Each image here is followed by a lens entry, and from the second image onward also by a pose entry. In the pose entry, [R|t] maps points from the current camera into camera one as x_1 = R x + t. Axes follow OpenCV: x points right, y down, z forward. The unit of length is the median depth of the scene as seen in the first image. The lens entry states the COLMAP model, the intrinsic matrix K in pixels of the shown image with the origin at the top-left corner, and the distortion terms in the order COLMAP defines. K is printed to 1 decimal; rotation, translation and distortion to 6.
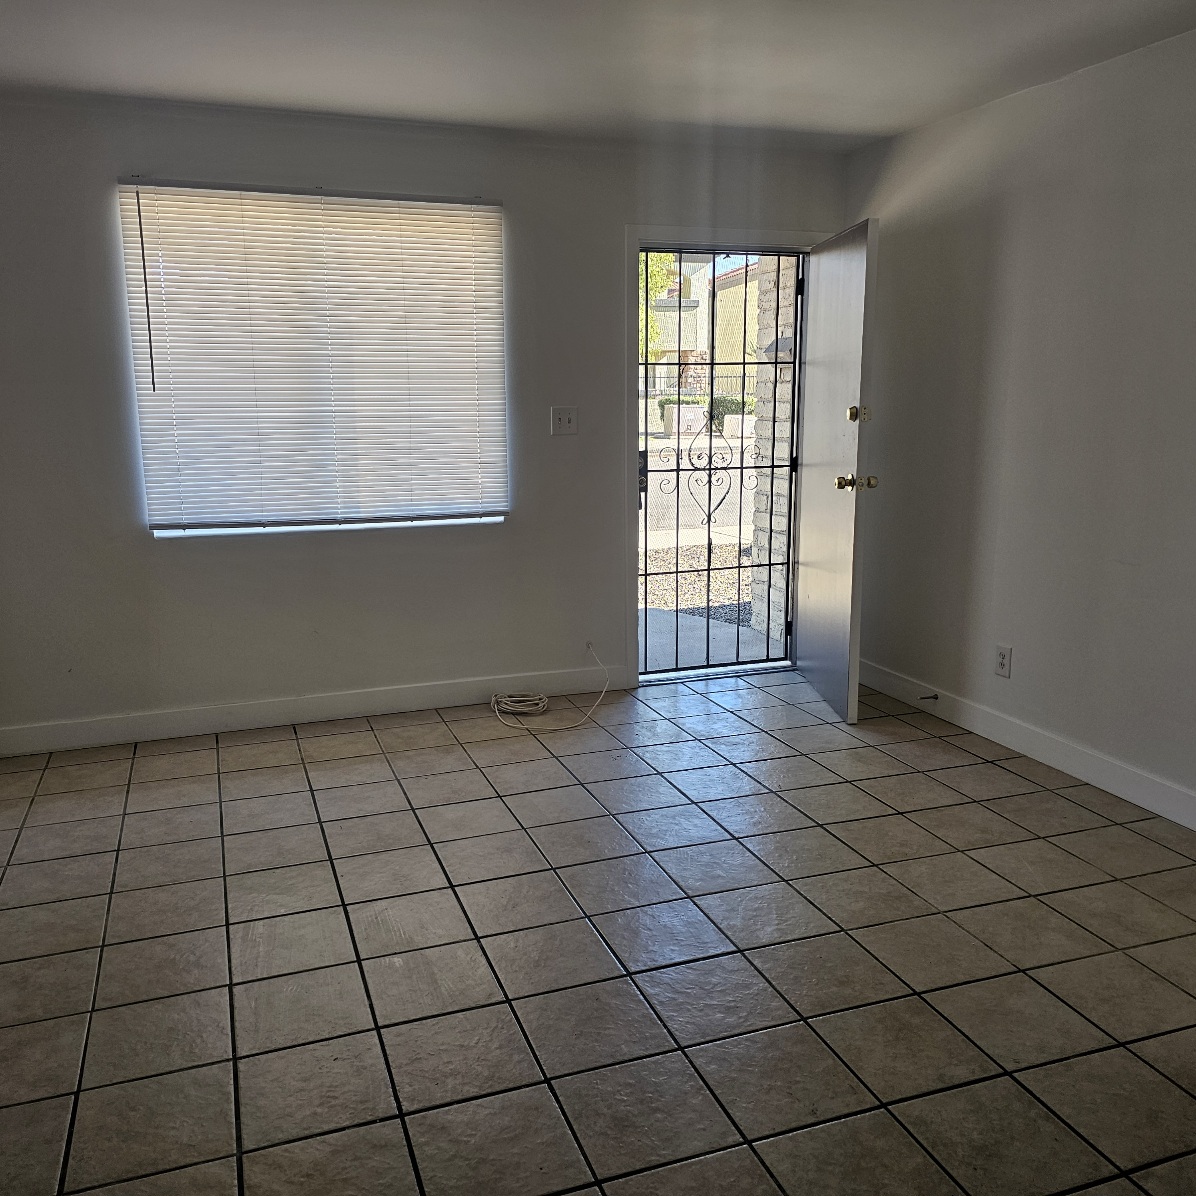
lens RADIAL K [[1064.3, 0, 593.1], [0, 1064.3, 604.9], [0, 0, 1]] dist [0.045228, -0.005546]
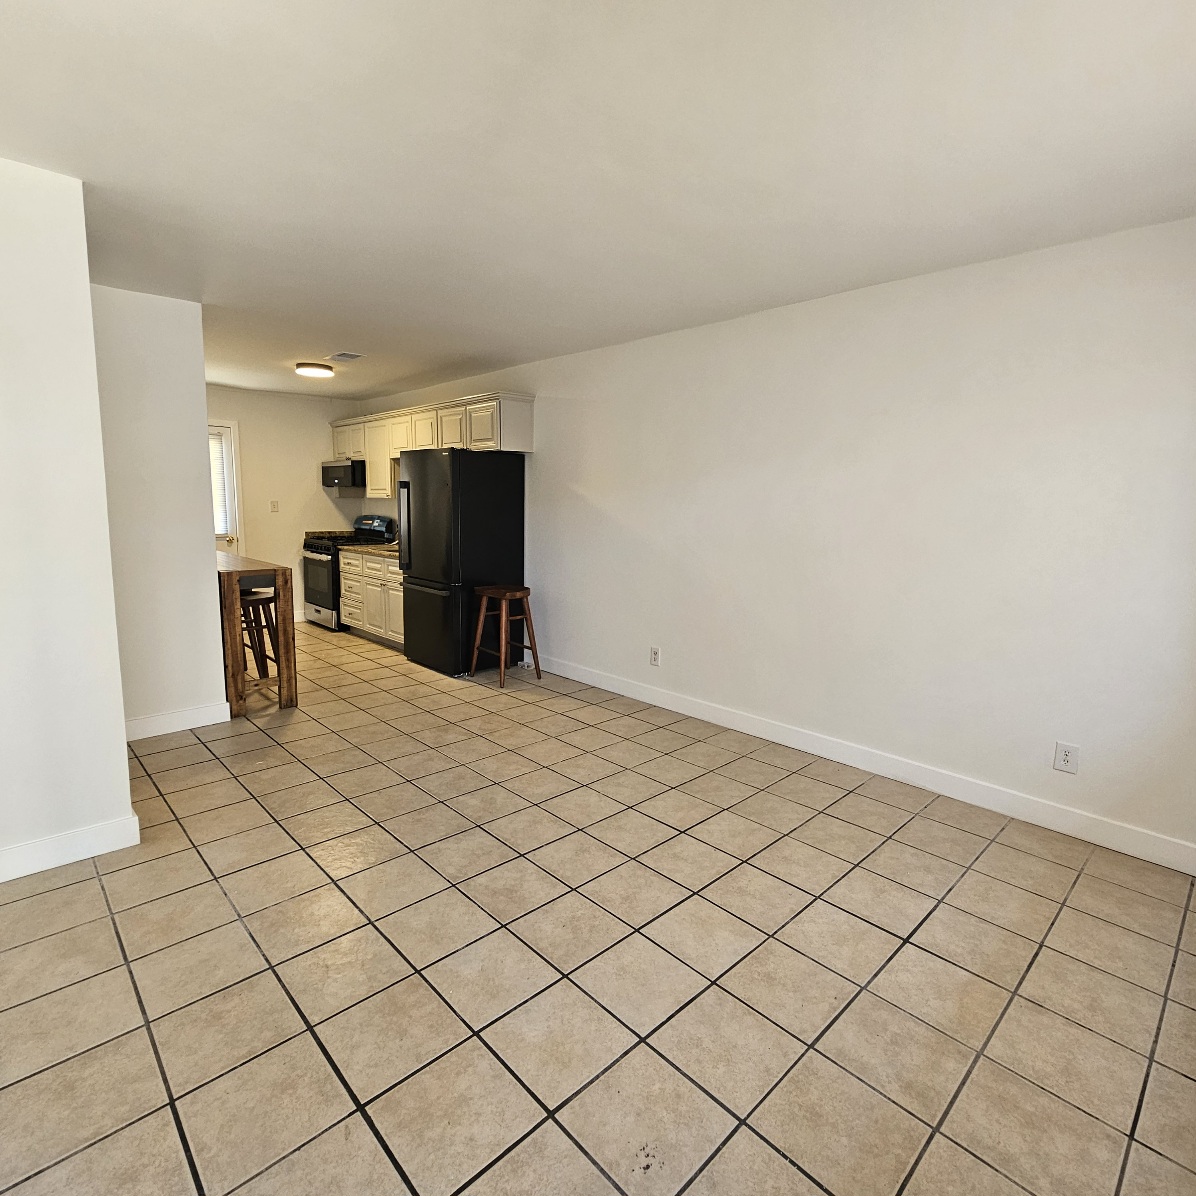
lens RADIAL K [[653.6, 0, 599.0], [0, 653.6, 598.1], [0, 0, 1]] dist [-0.003258, 0.002049]
pose [[-0.916359, 0.046103, -0.397694, 0.161179], [-0.095531, 0.939475, 0.329029, -0.228368], [0.388793, 0.339501, -0.856492, 1.155412]]
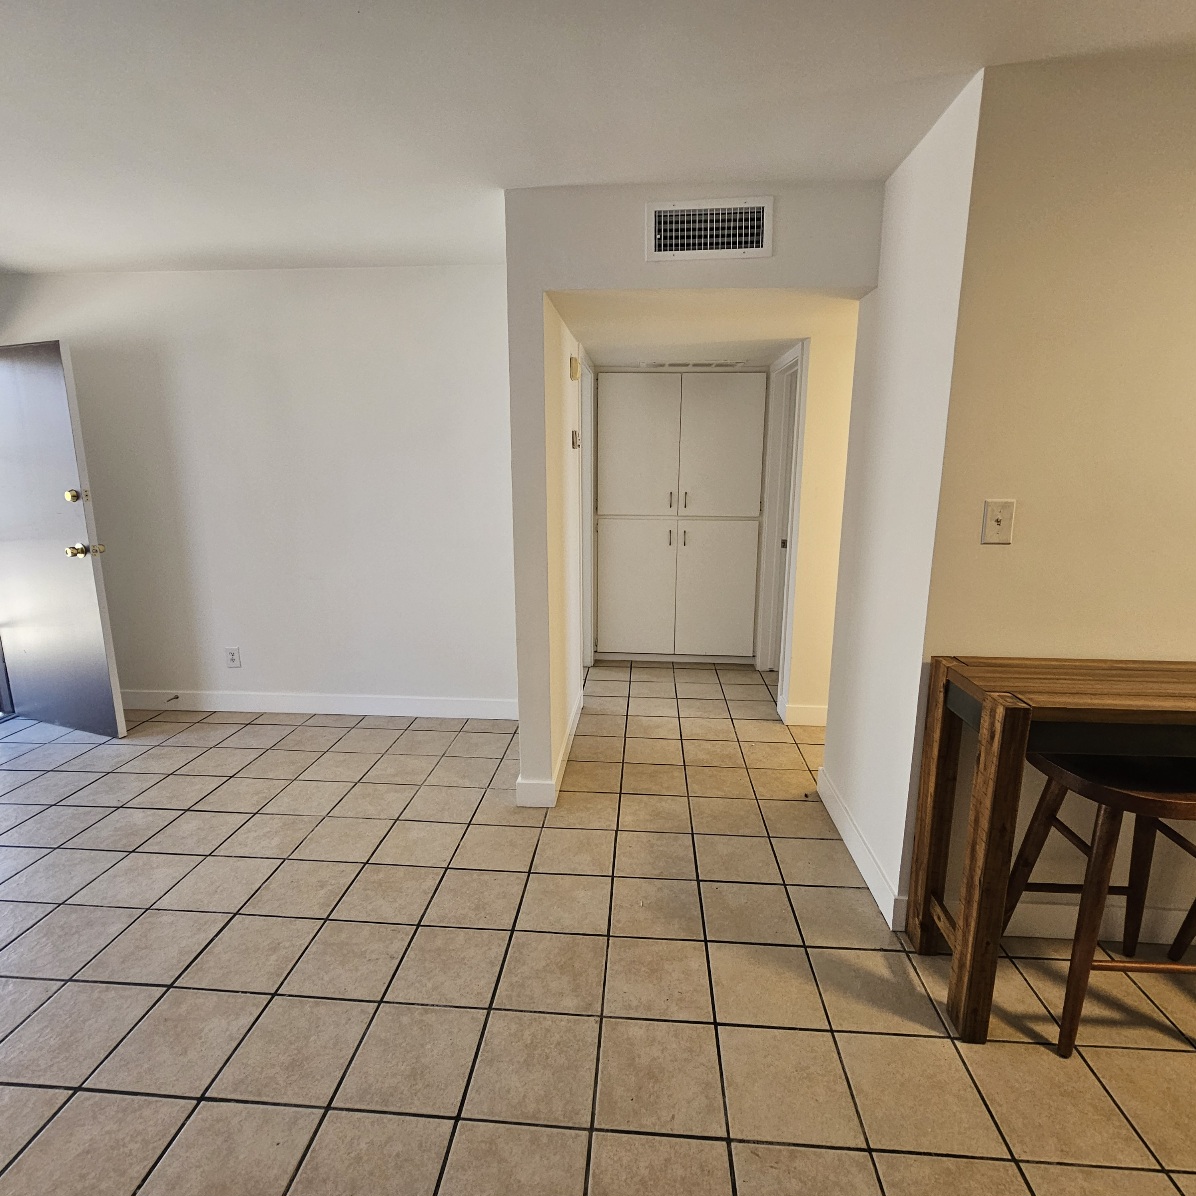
lens RADIAL K [[653.6, 0, 599.5], [0, 653.6, 592.4], [0, 0, 1]] dist [-0.003258, 0.002049]
pose [[0.408013, -0.171785, 0.896669, -0.209772], [0.181712, 0.977769, 0.104637, -0.038347], [-0.894710, 0.120242, 0.430158, 0.142369]]
